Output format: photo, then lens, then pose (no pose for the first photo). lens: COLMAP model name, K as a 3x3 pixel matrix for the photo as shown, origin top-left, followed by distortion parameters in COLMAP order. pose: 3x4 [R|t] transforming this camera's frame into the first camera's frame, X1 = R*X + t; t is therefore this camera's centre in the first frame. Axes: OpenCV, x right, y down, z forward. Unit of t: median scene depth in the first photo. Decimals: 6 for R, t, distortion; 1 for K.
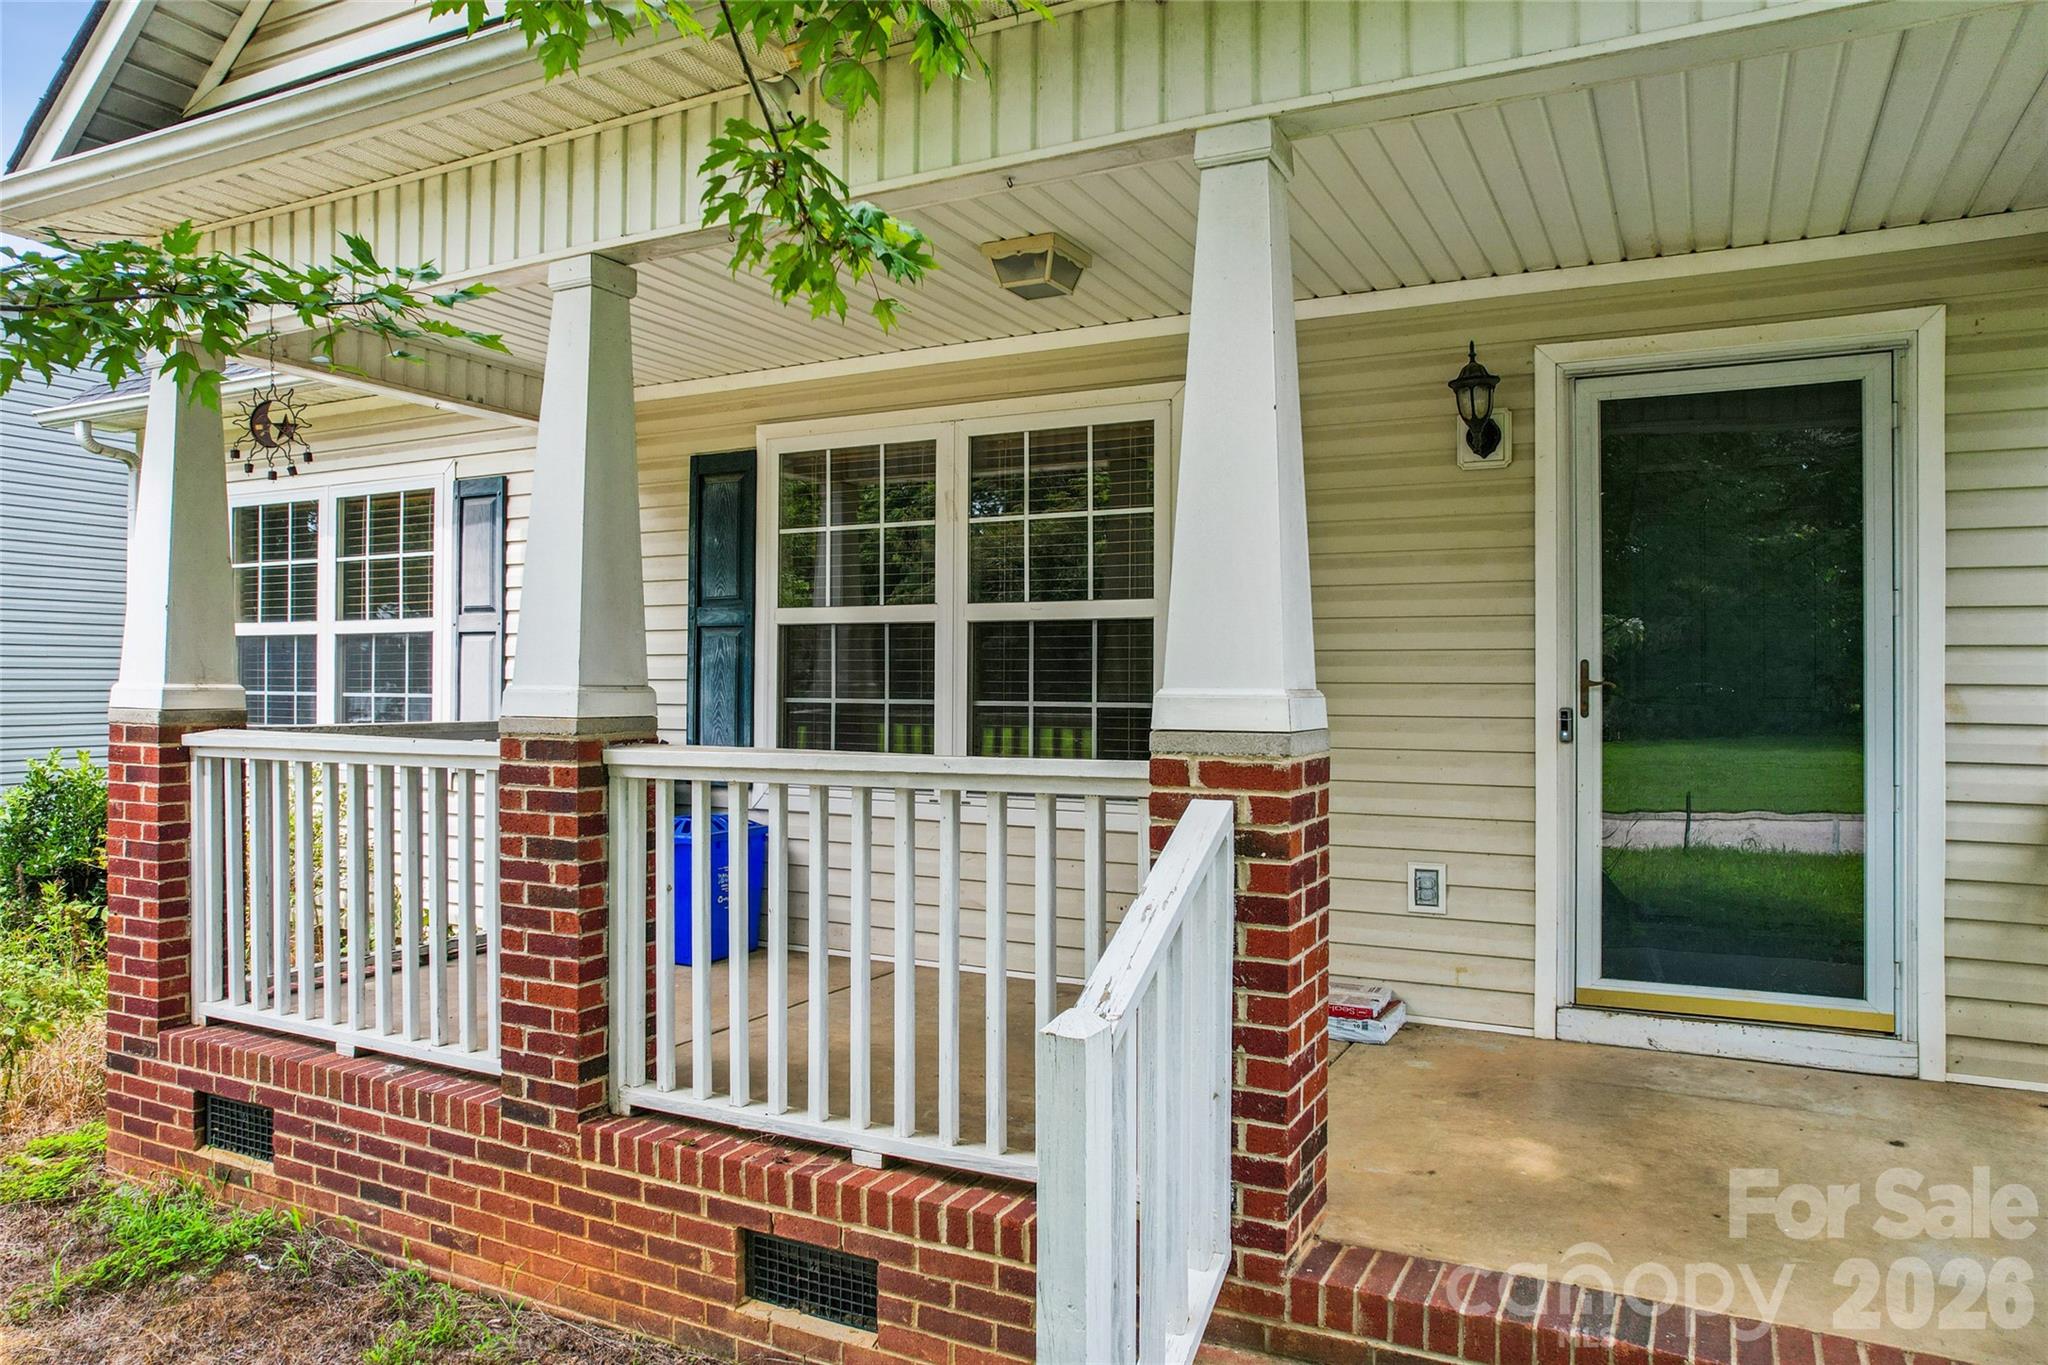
lens RADIAL K [[1330.7, 0, 1024.0], [0, 1330.7, 682.5], [0, 0, 1]] dist [-0.083468, 0.068055]
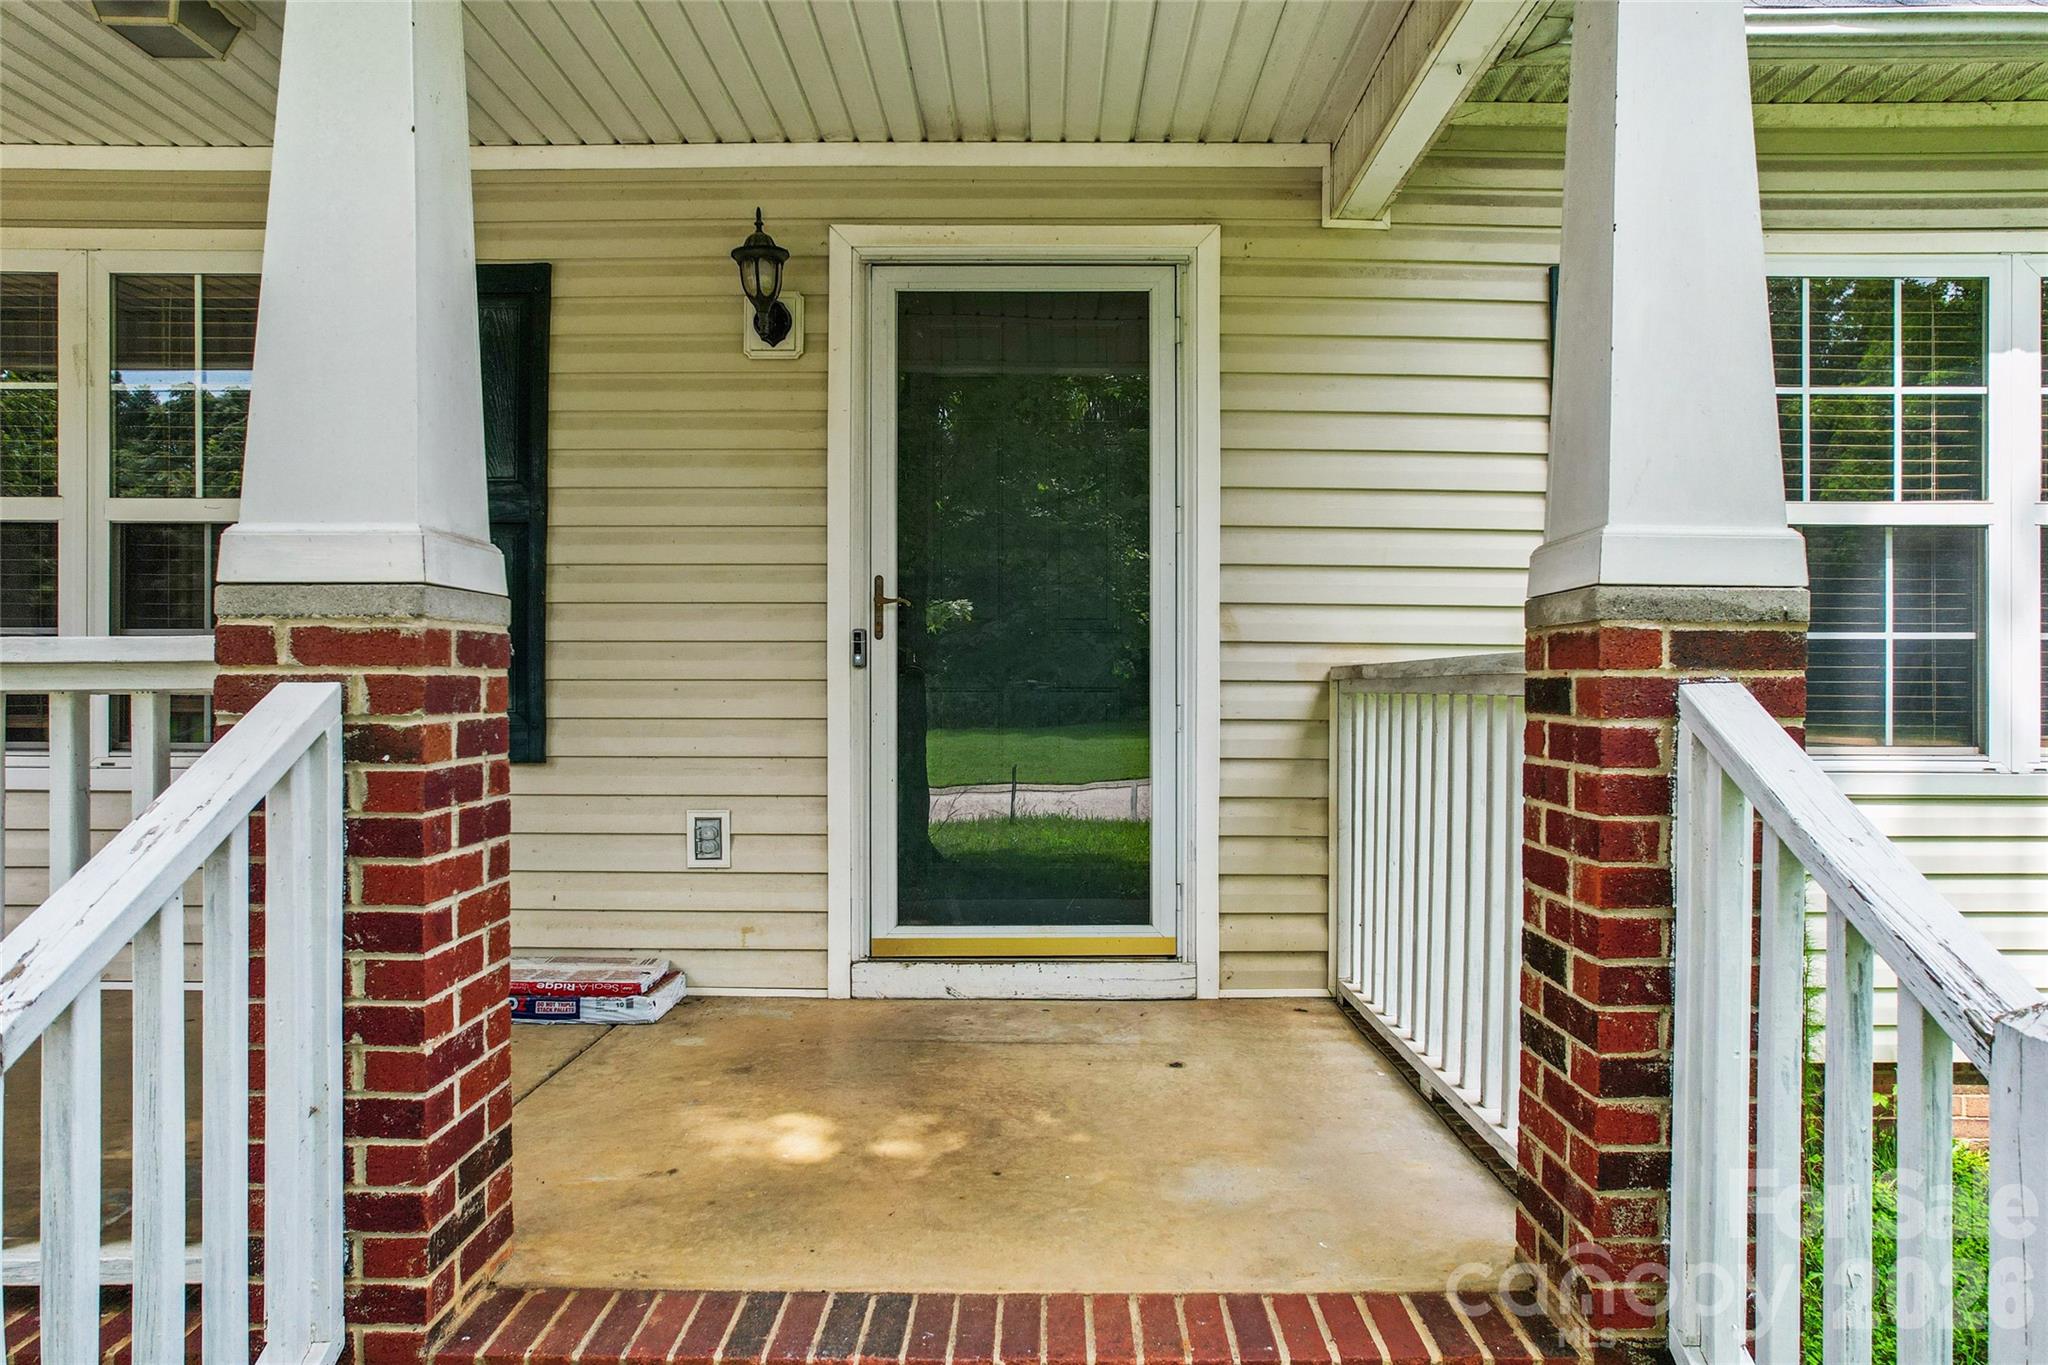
lens RADIAL K [[1317.2, 0, 1023.2], [0, 1317.2, 727.5], [0, 0, 1]] dist [-0.076542, 0.063531]
pose [[0.892592, -0.015561, 0.450597, 0.125973], [0.001249, 0.999486, 0.032042, 0.067470], [-0.450864, -0.028037, 0.892152, 0.175031]]
